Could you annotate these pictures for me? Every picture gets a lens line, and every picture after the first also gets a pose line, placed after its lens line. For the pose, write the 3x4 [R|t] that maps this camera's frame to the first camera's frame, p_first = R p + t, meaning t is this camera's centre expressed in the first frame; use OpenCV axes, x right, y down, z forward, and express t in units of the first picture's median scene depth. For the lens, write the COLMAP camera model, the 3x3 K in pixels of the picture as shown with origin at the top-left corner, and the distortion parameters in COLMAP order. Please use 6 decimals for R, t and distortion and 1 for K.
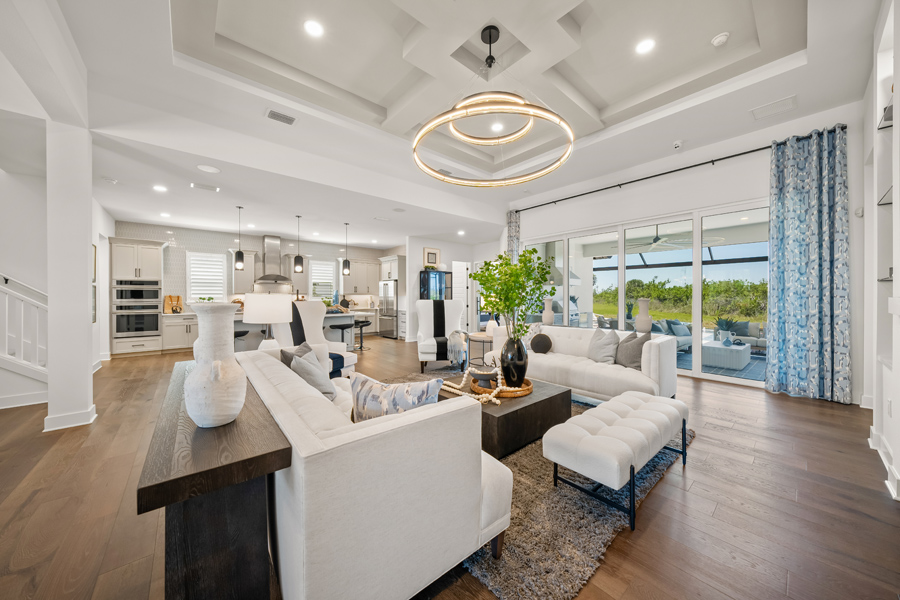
lens RADIAL K [[305.5, 0, 442.7], [0, 305.5, 296.3], [0, 0, 1]] dist [-0.003116, -0.000143]
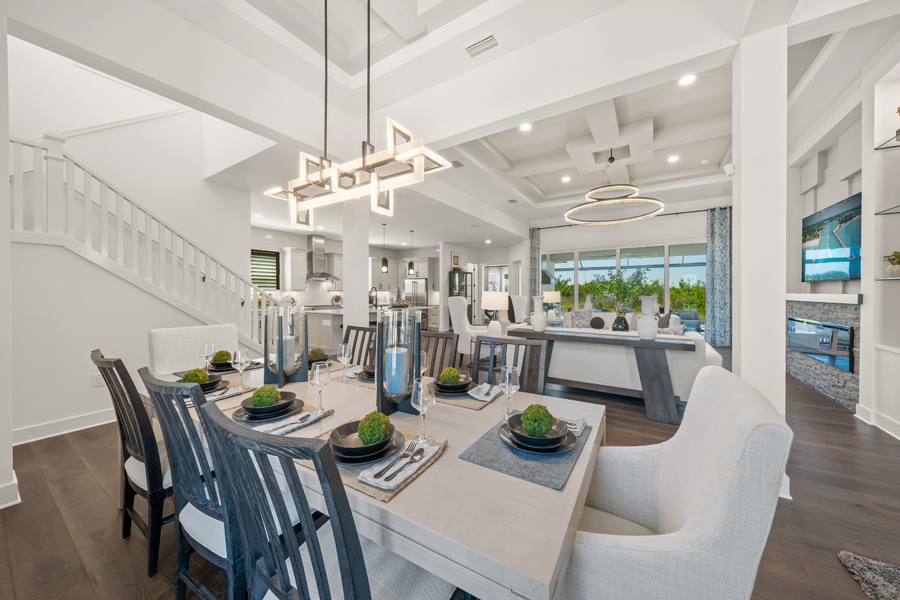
lens RADIAL K [[305.5, 0, 447.8], [0, 305.5, 294.9], [0, 0, 1]] dist [-0.003116, -0.000143]
pose [[0.959066, -0.003348, 0.283163, -0.552639], [0.000531, 0.999950, 0.010023, -0.004023], [-0.283182, -0.009463, 0.959020, -0.184257]]
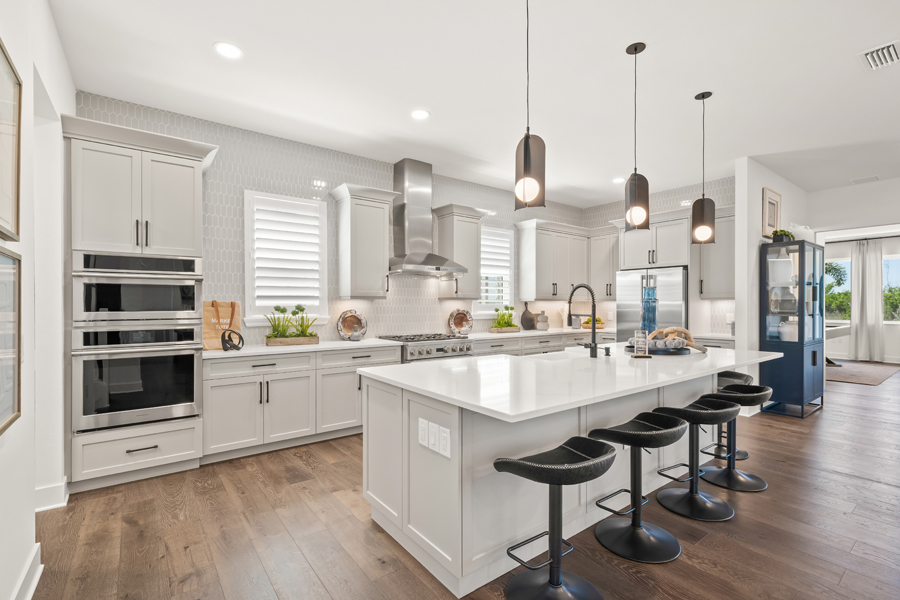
lens RADIAL K [[416.9, 0, 453.3], [0, 416.9, 305.6], [0, 0, 1]] dist [0.002722, 0.000188]
pose [[0.998810, 0.001524, -0.048744, -0.619071], [-0.001324, 0.999991, 0.004149, -0.000148], [0.048750, -0.004079, 0.998803, 0.541527]]
